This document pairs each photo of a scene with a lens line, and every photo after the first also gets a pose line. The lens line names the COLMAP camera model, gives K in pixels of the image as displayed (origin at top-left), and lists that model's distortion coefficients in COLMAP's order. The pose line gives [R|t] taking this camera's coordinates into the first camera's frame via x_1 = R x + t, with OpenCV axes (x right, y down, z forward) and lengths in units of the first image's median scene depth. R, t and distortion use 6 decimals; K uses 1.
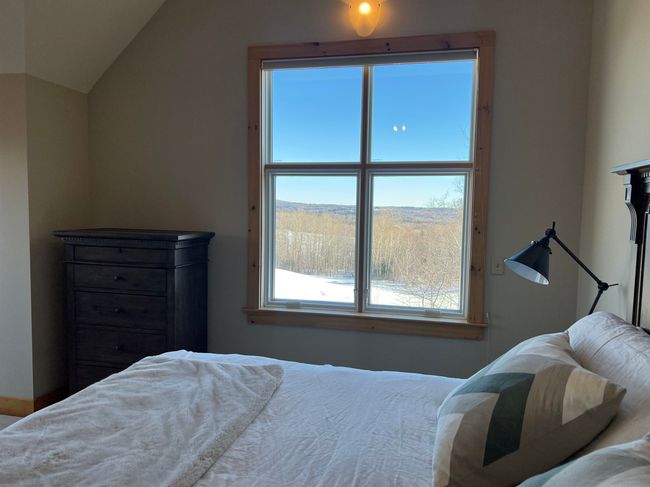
lens RADIAL K [[490.8, 0, 324.4], [0, 490.8, 242.9], [0, 0, 1]] dist [0.044438, 0.004312]
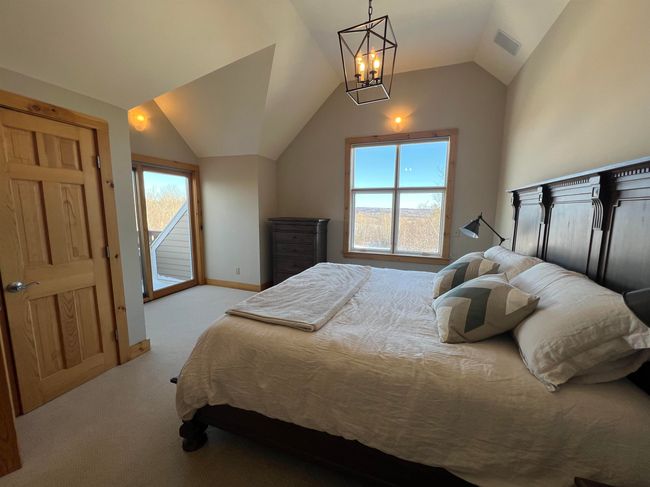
lens RADIAL K [[259.0, 0, 325.1], [0, 259.0, 243.0], [0, 0, 1]] dist [0.002106, 0.000429]
pose [[0.991866, 0.008630, -0.126991, -0.096071], [-0.001291, 0.998329, 0.057765, 0.024710], [0.127278, -0.057131, 0.990220, -0.257467]]
